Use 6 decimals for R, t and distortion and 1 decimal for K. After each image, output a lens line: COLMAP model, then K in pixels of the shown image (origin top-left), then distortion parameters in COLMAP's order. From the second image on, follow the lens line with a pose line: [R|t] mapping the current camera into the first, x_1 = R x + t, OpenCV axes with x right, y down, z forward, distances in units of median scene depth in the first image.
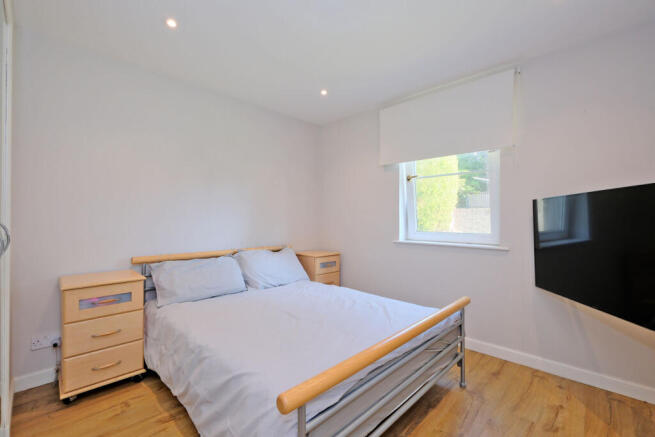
lens RADIAL K [[282.9, 0, 330.0], [0, 282.9, 217.6], [0, 0, 1]] dist [-0.001058, -0.000087]
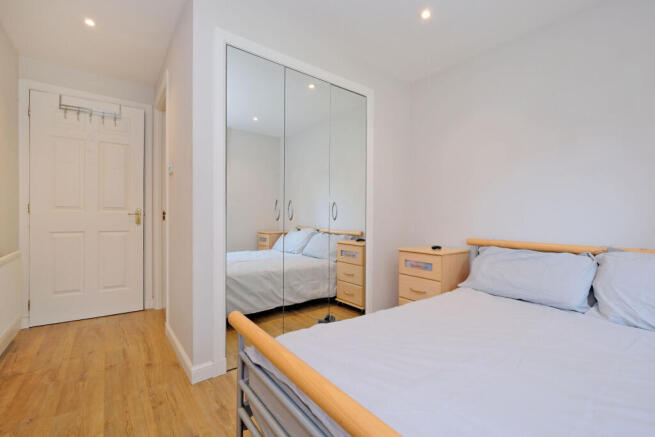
lens RADIAL K [[282.9, 0, 330.0], [0, 282.9, 217.6], [0, 0, 1]] dist [-0.001058, -0.000087]
pose [[-0.141738, 0.018650, -0.989729, 0.584875], [0.023193, 0.999611, 0.015515, 0.040875], [0.989632, -0.020756, -0.142115, 0.800436]]
